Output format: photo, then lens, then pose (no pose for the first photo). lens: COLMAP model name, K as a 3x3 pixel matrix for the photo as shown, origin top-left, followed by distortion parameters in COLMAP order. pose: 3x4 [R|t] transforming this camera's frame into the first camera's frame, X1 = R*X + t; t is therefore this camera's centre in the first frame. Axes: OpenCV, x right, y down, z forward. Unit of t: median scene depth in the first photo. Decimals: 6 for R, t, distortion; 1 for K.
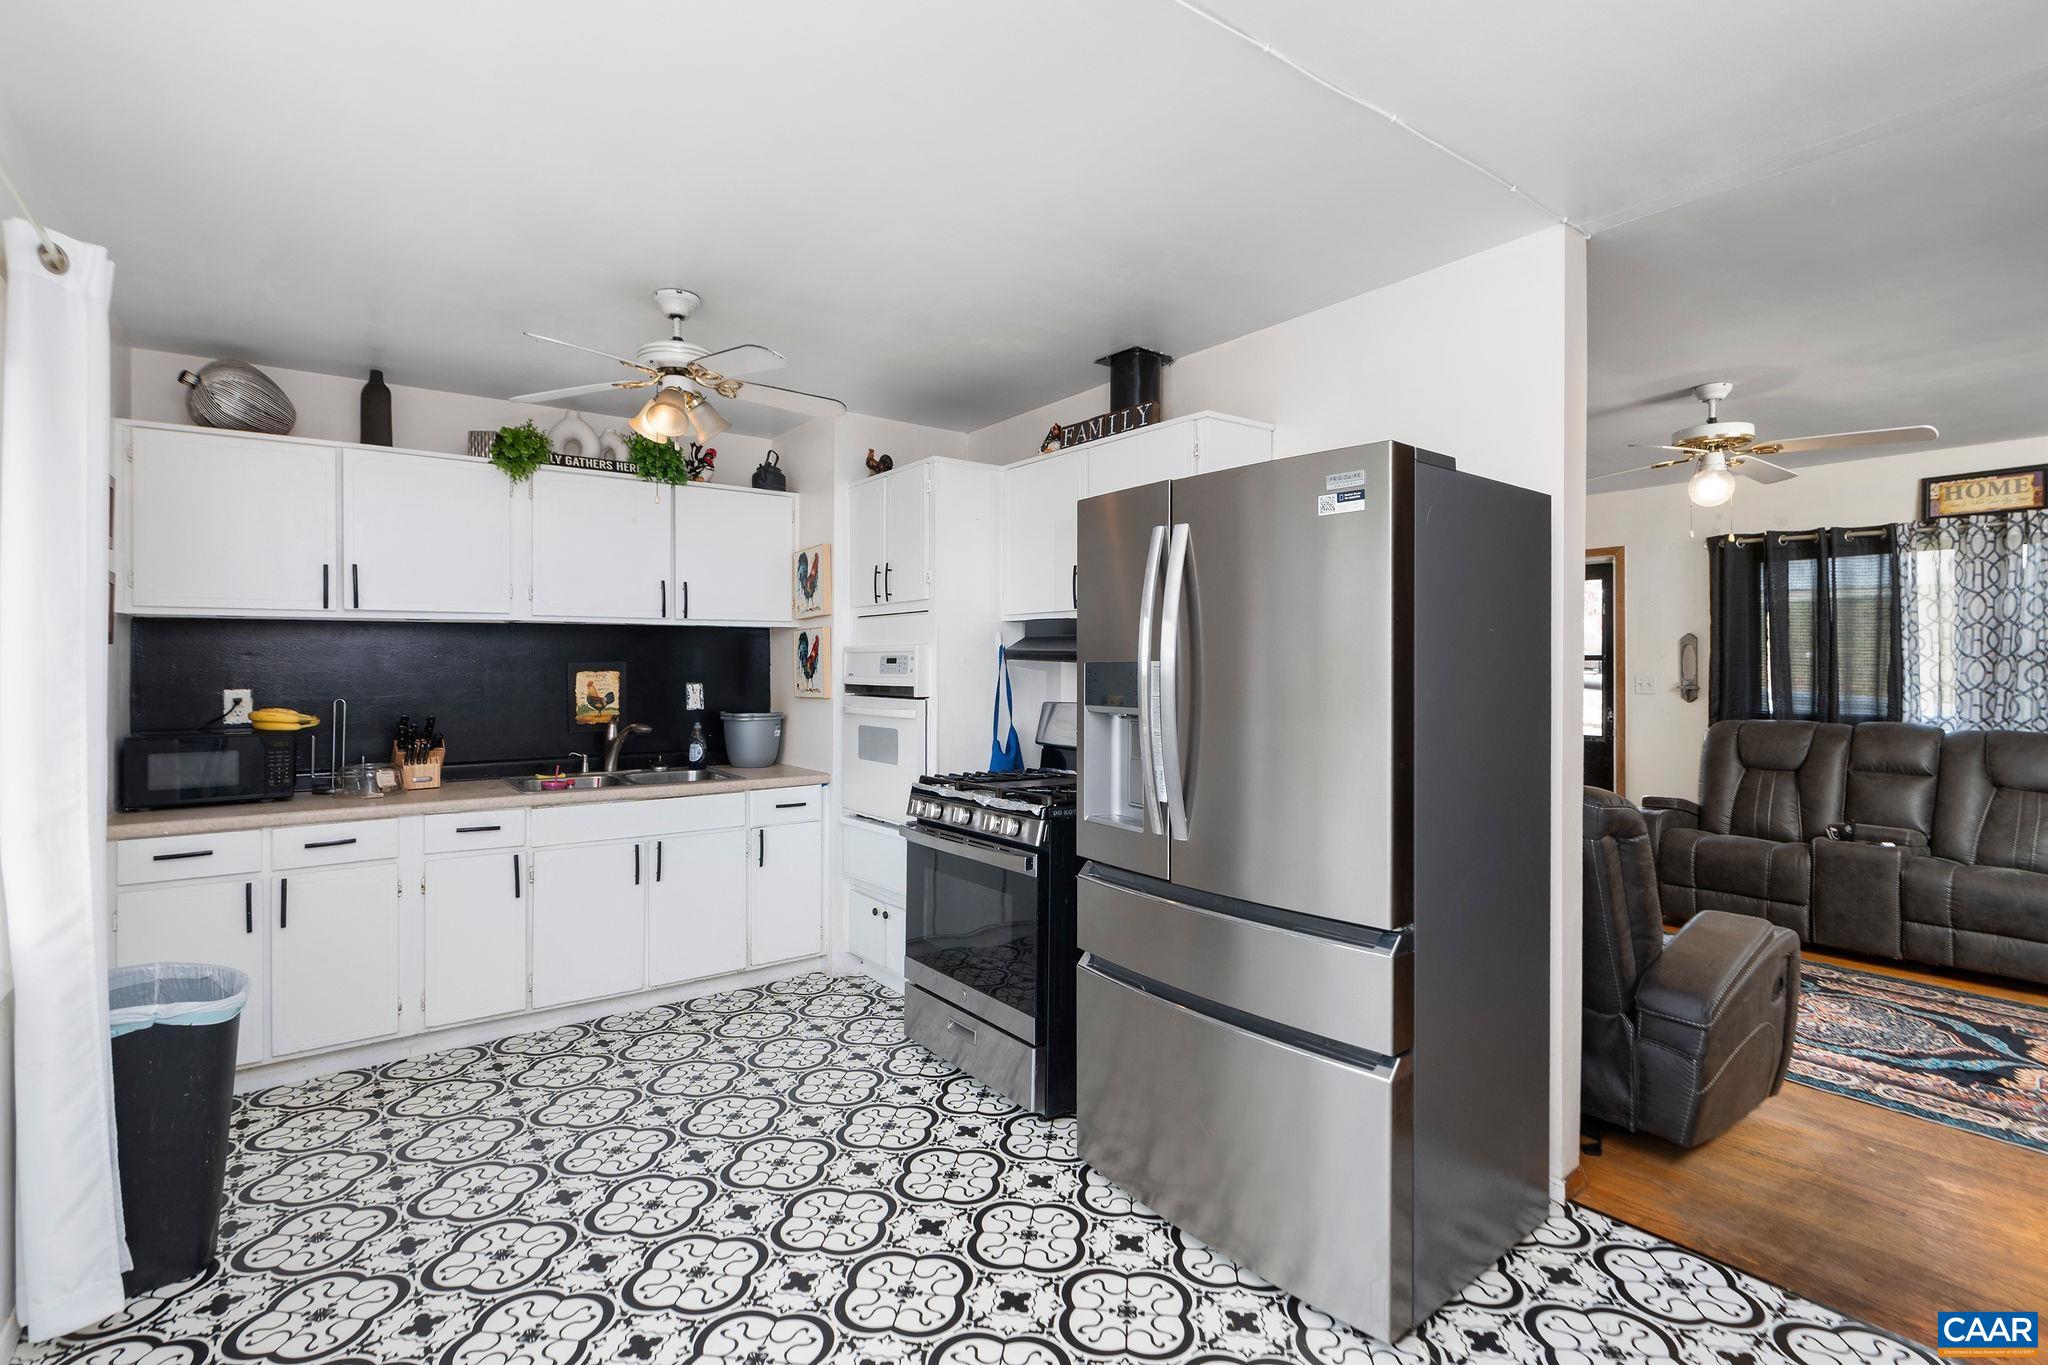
lens RADIAL K [[945.3, 0, 1032.7], [0, 945.3, 669.8], [0, 0, 1]] dist [-0.003496, -0.000768]
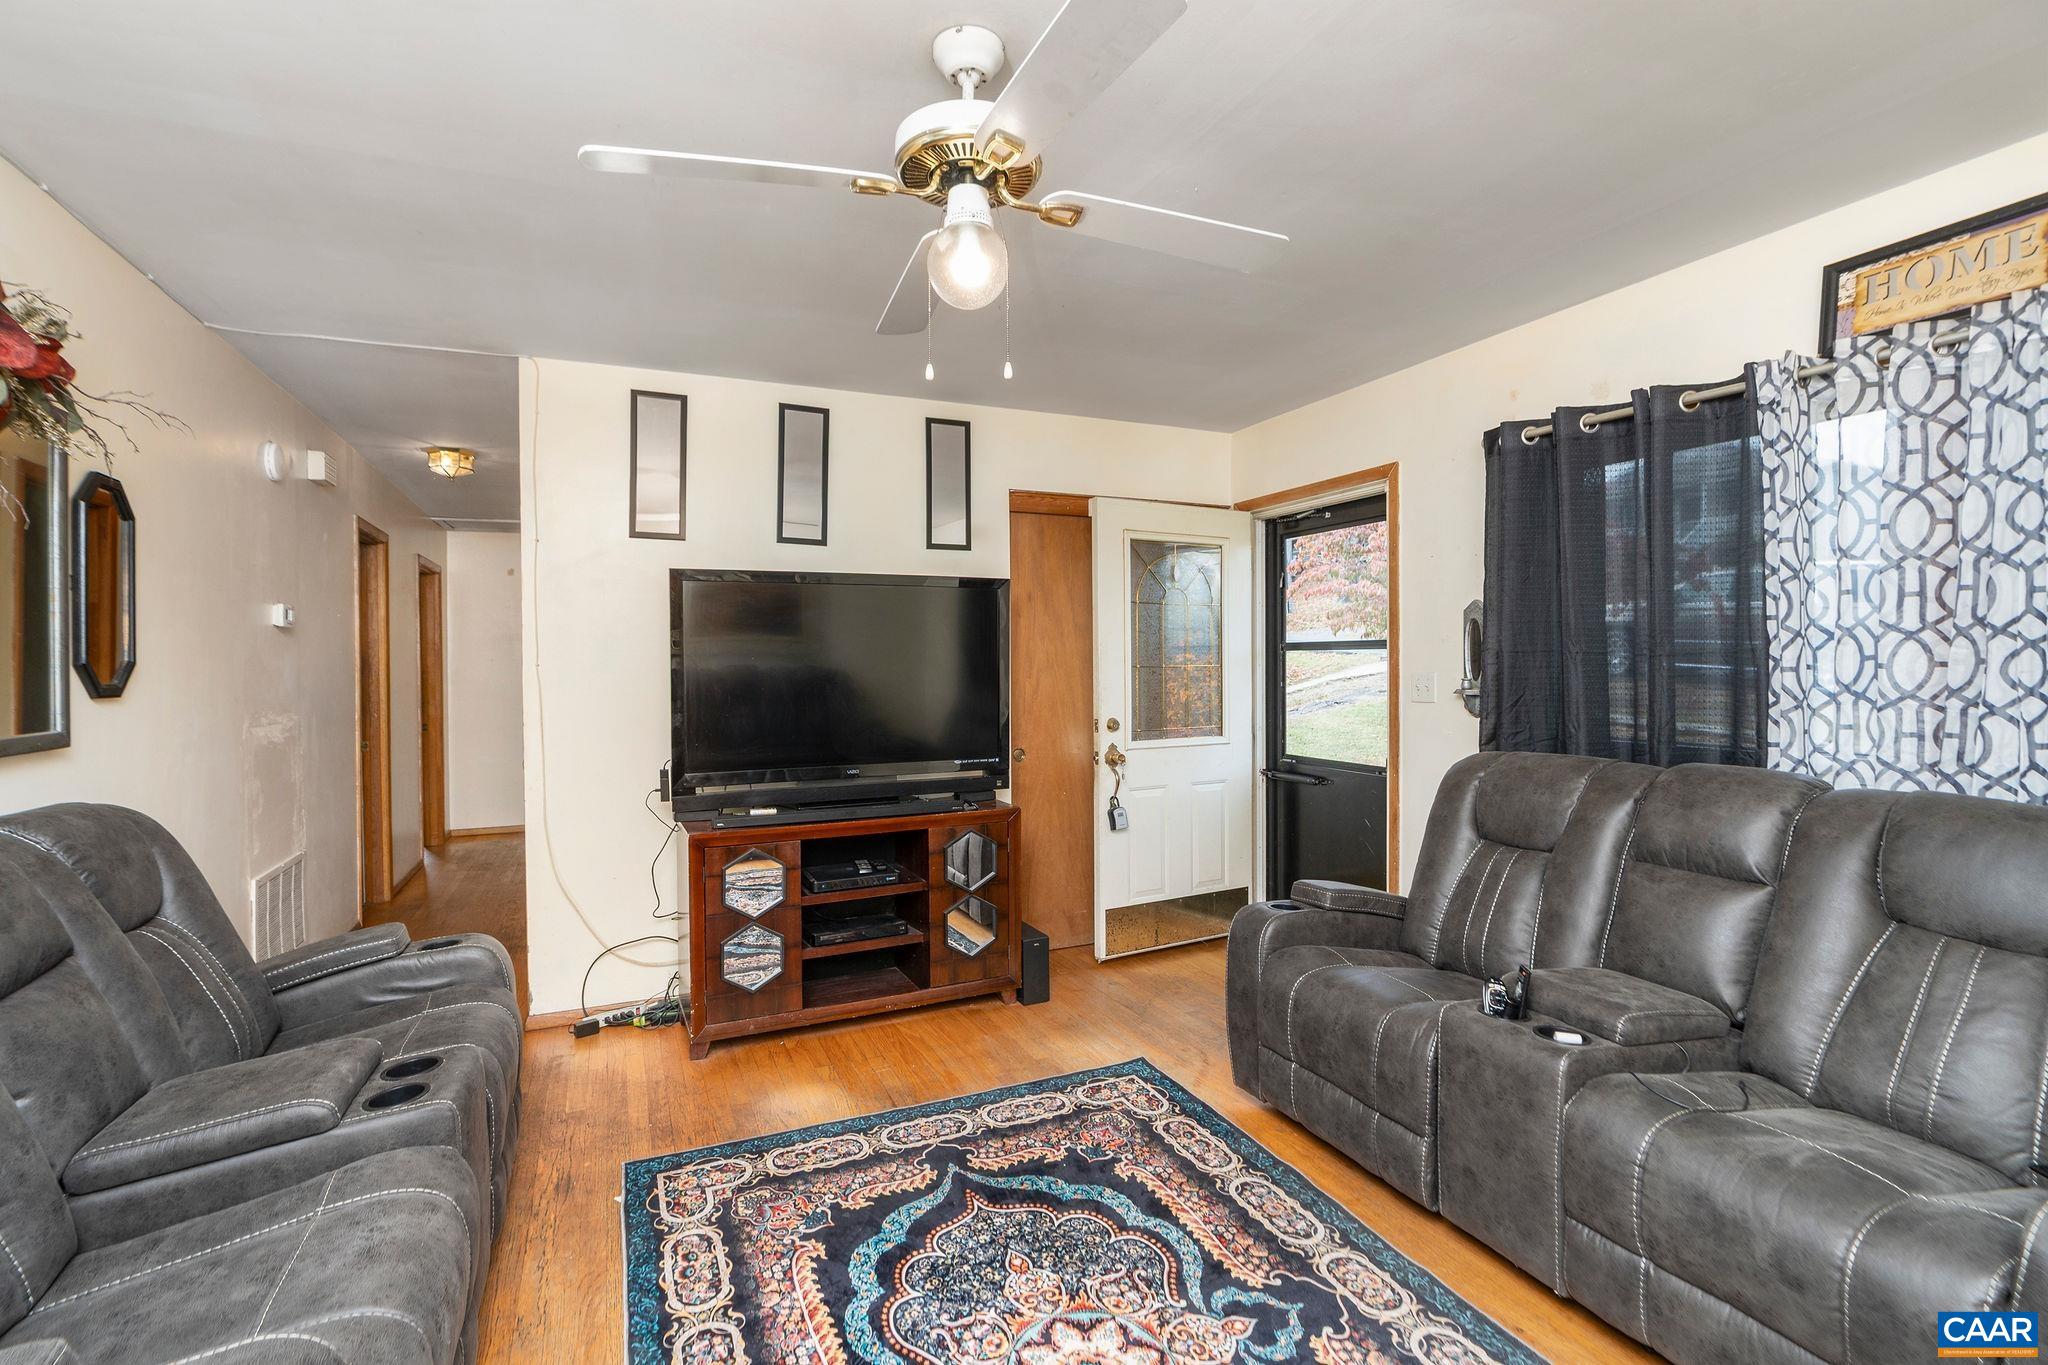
lens RADIAL K [[945.3, 0, 1032.7], [0, 945.3, 669.8], [0, 0, 1]] dist [-0.003496, -0.000768]
pose [[0.969617, 0.001683, -0.244622, 0.698560], [-0.000596, 0.999990, 0.004519, 0.004082], [0.244627, -0.004236, 0.969608, 0.446159]]
